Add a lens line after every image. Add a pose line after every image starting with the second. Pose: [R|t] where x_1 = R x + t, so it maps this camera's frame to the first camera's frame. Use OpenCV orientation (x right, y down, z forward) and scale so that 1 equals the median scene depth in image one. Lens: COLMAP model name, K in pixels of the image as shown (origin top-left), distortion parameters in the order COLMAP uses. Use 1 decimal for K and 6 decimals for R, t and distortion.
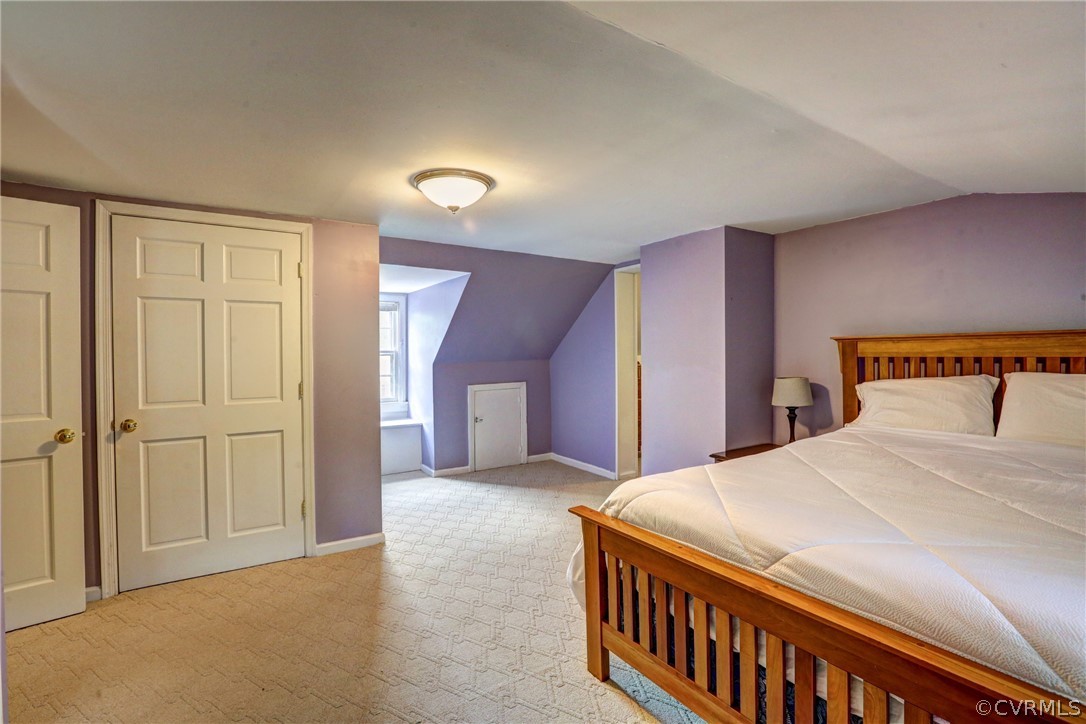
lens RADIAL K [[496.7, 0, 543.8], [0, 496.7, 357.9], [0, 0, 1]] dist [-0.058218, 0.024909]
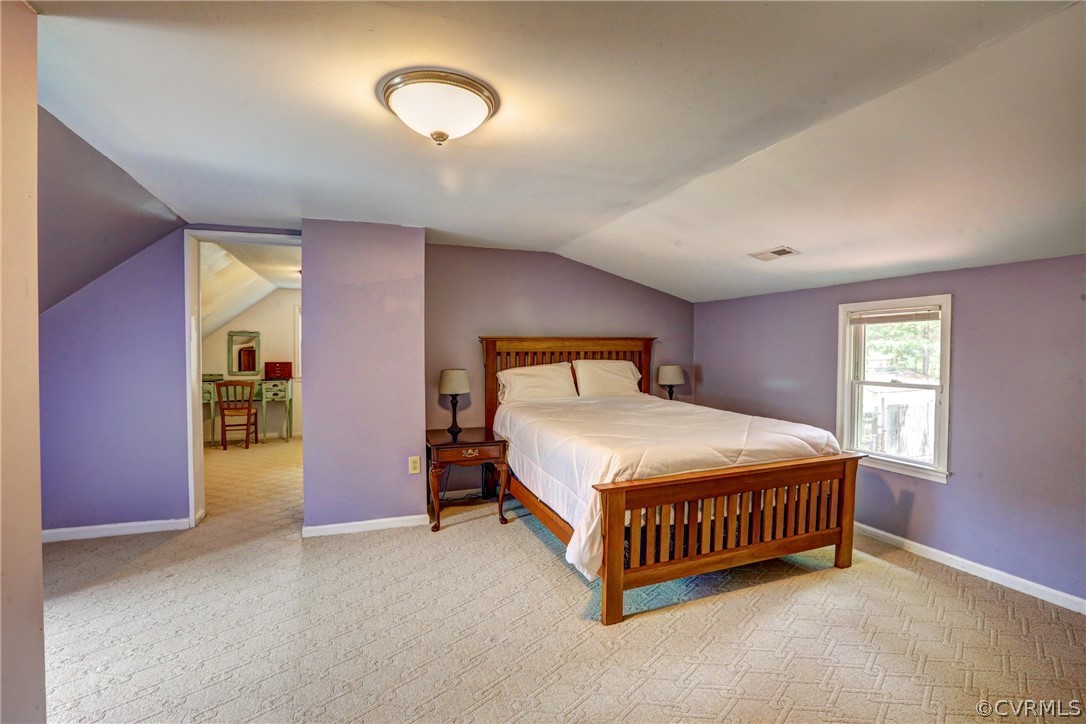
lens RADIAL K [[496.7, 0, 543.8], [0, 496.7, 357.9], [0, 0, 1]] dist [-0.058218, 0.024909]
pose [[0.210256, -0.010147, 0.977594, -0.799128], [0.009516, 0.999920, 0.008332, 0.005508], [-0.977600, 0.007551, 0.210336, 0.686975]]
